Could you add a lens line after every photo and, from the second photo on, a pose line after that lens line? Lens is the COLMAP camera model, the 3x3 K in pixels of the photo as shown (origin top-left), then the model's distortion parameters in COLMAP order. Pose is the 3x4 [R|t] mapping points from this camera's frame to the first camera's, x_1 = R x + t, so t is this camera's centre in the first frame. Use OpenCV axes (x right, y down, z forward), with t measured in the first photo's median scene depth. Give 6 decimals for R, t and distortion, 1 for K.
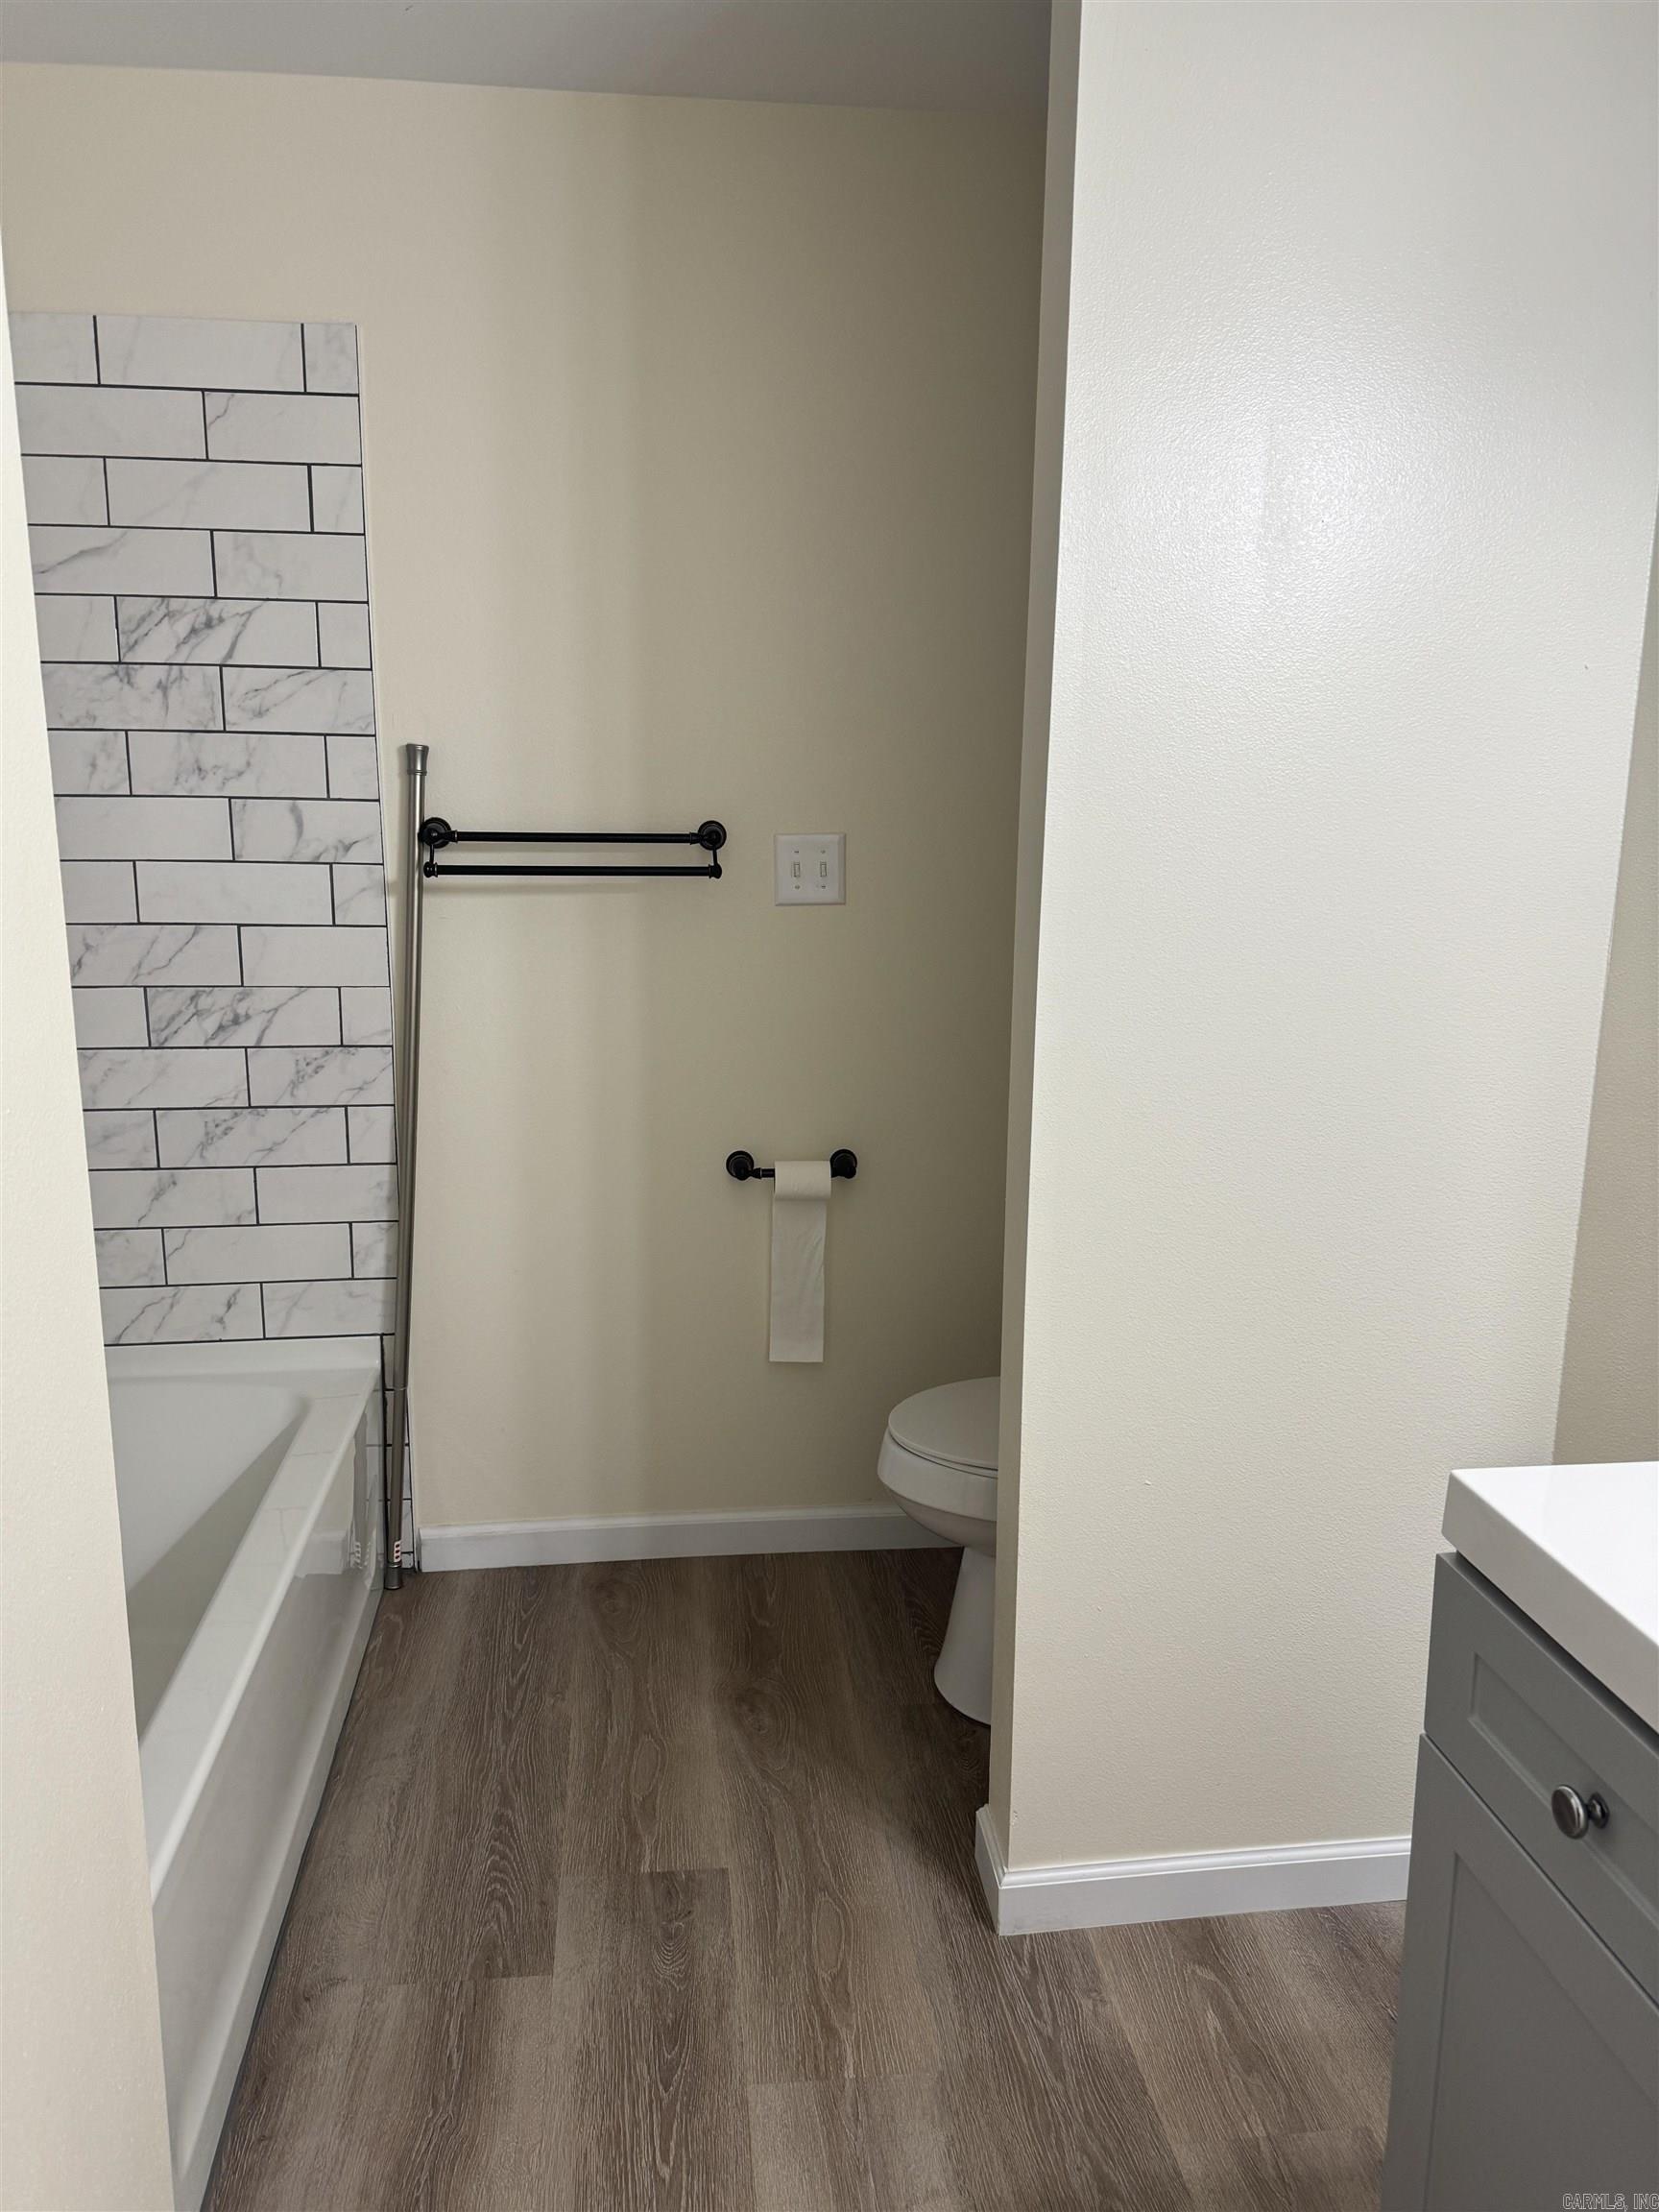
lens RADIAL K [[1563.4, 0, 814.8], [0, 1563.4, 1097.3], [0, 0, 1]] dist [0.027026, -0.026796]
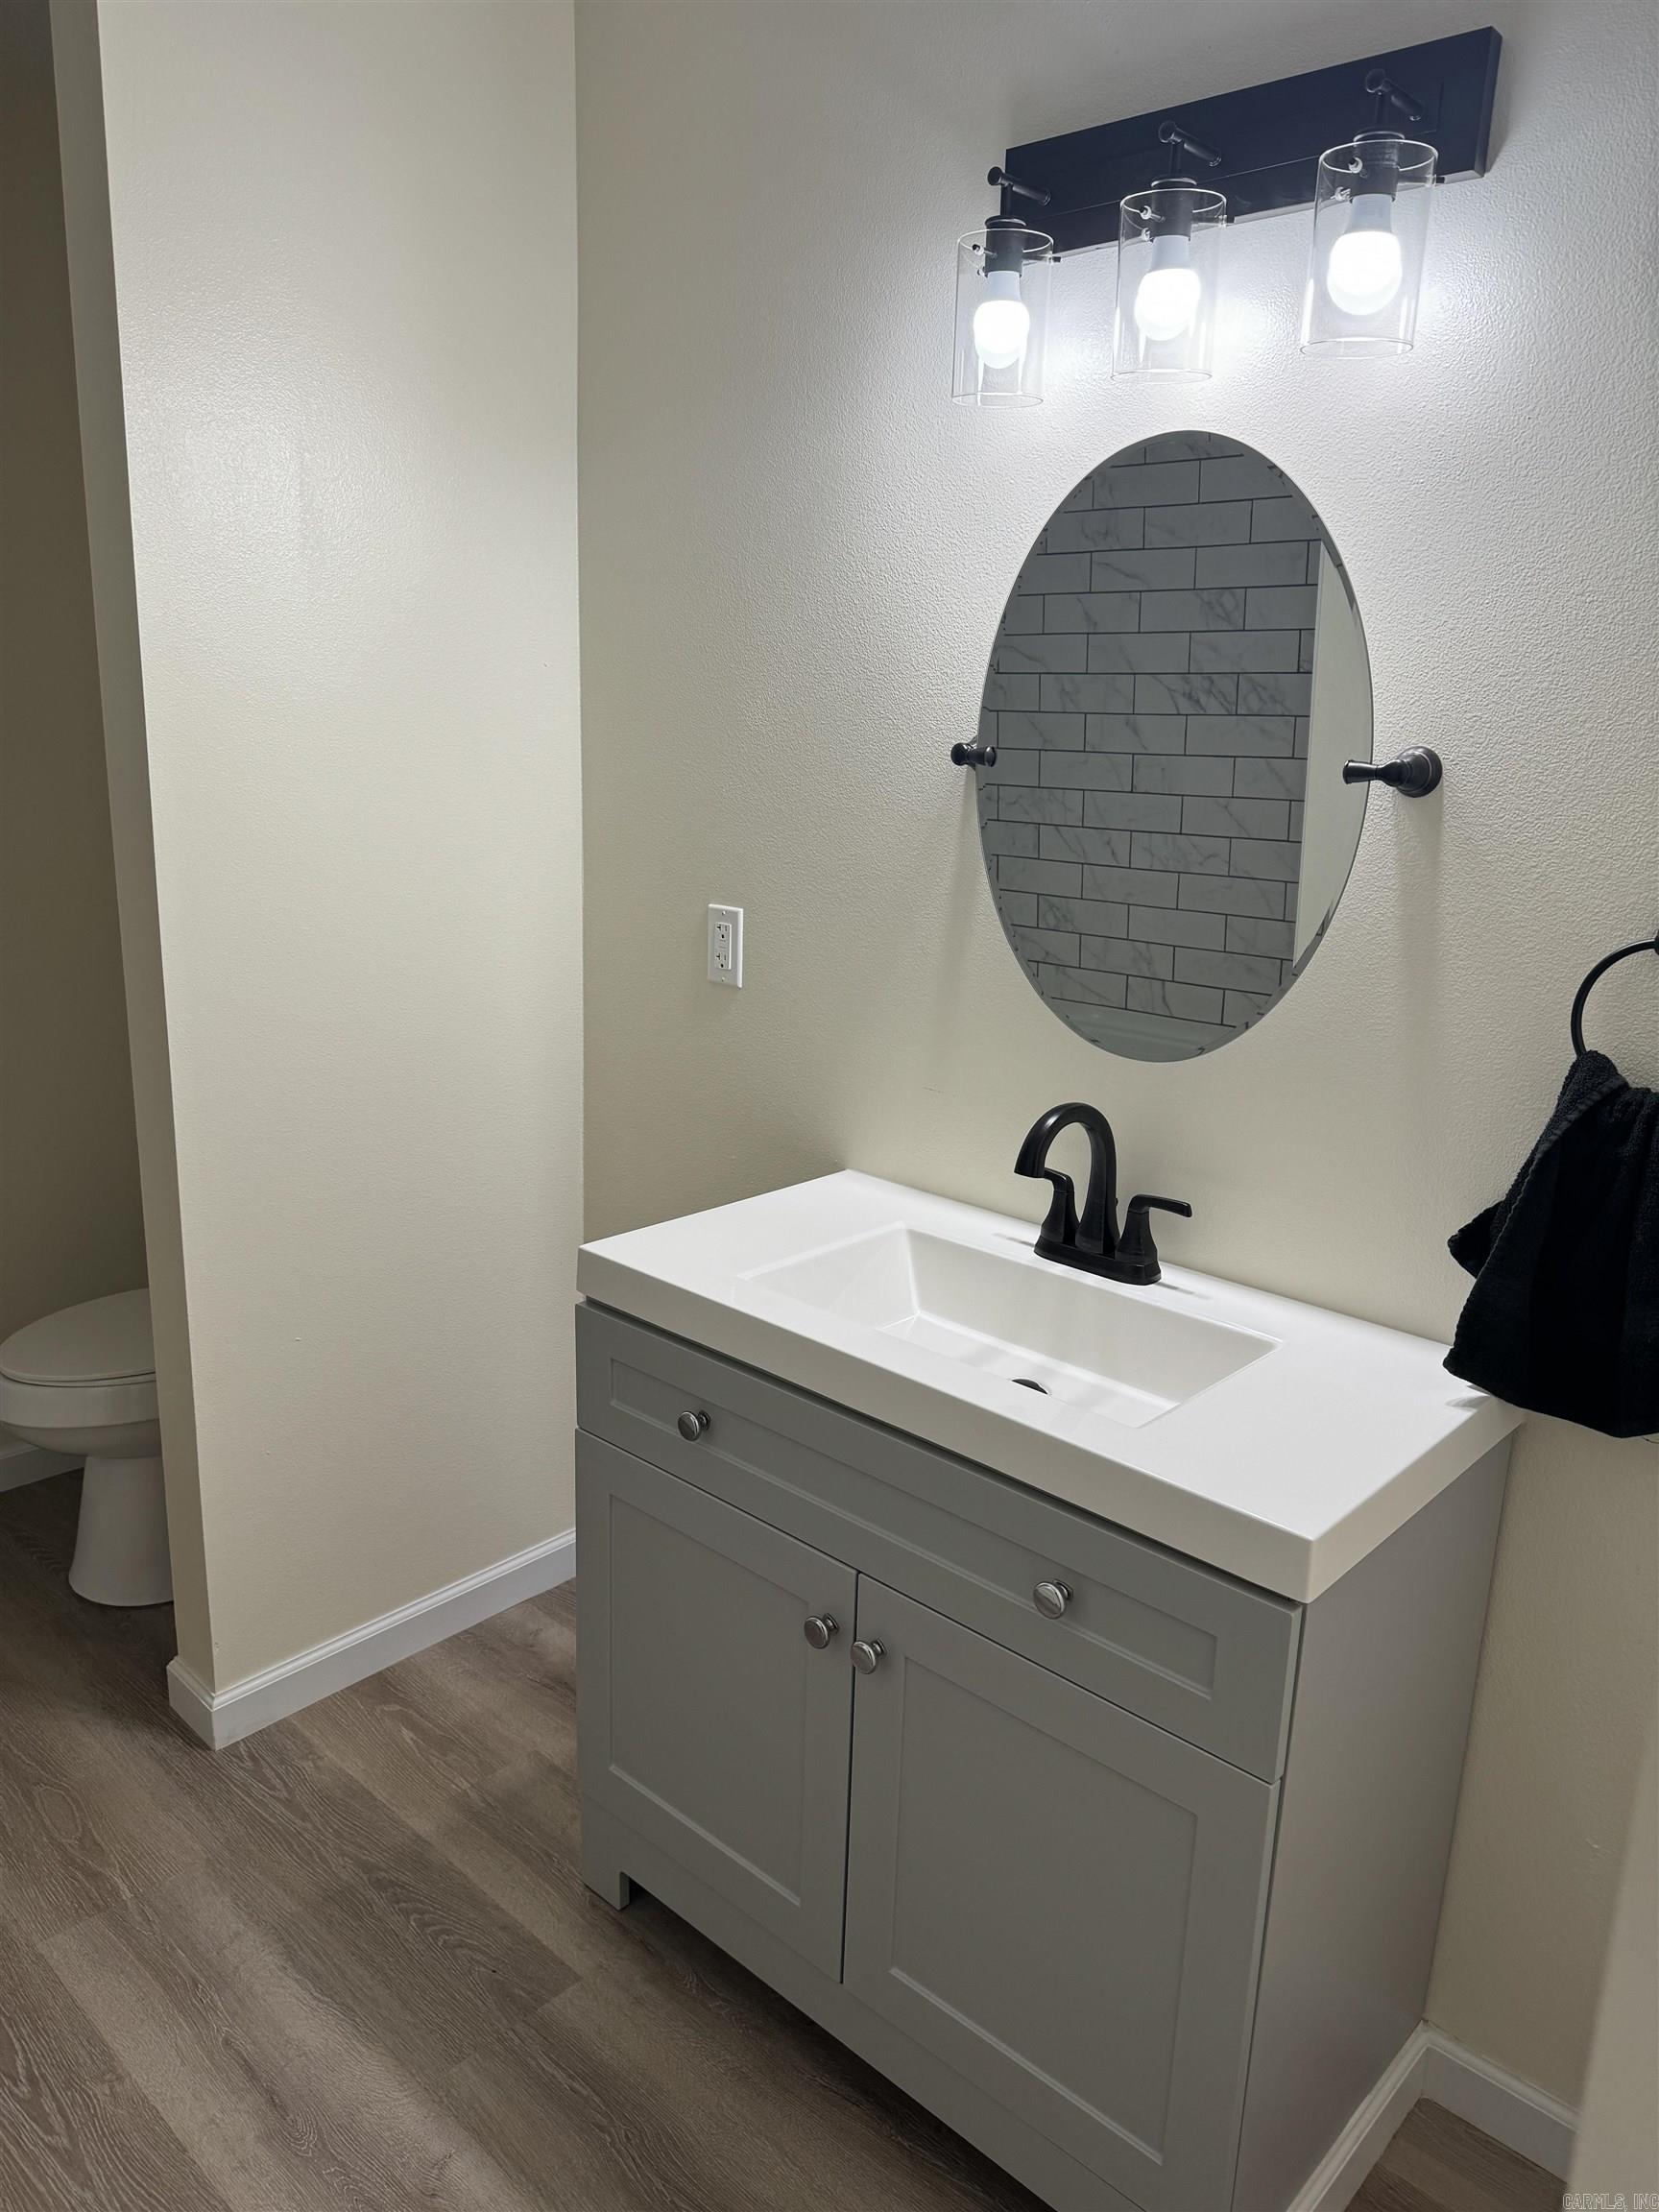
lens RADIAL K [[1563.4, 0, 818.6], [0, 1563.4, 1105.0], [0, 0, 1]] dist [0.027026, -0.026796]
pose [[0.761890, -0.142142, 0.631918, -0.258034], [0.100351, 0.989747, 0.101640, -0.013672], [-0.639886, -0.014025, 0.768342, -0.207582]]
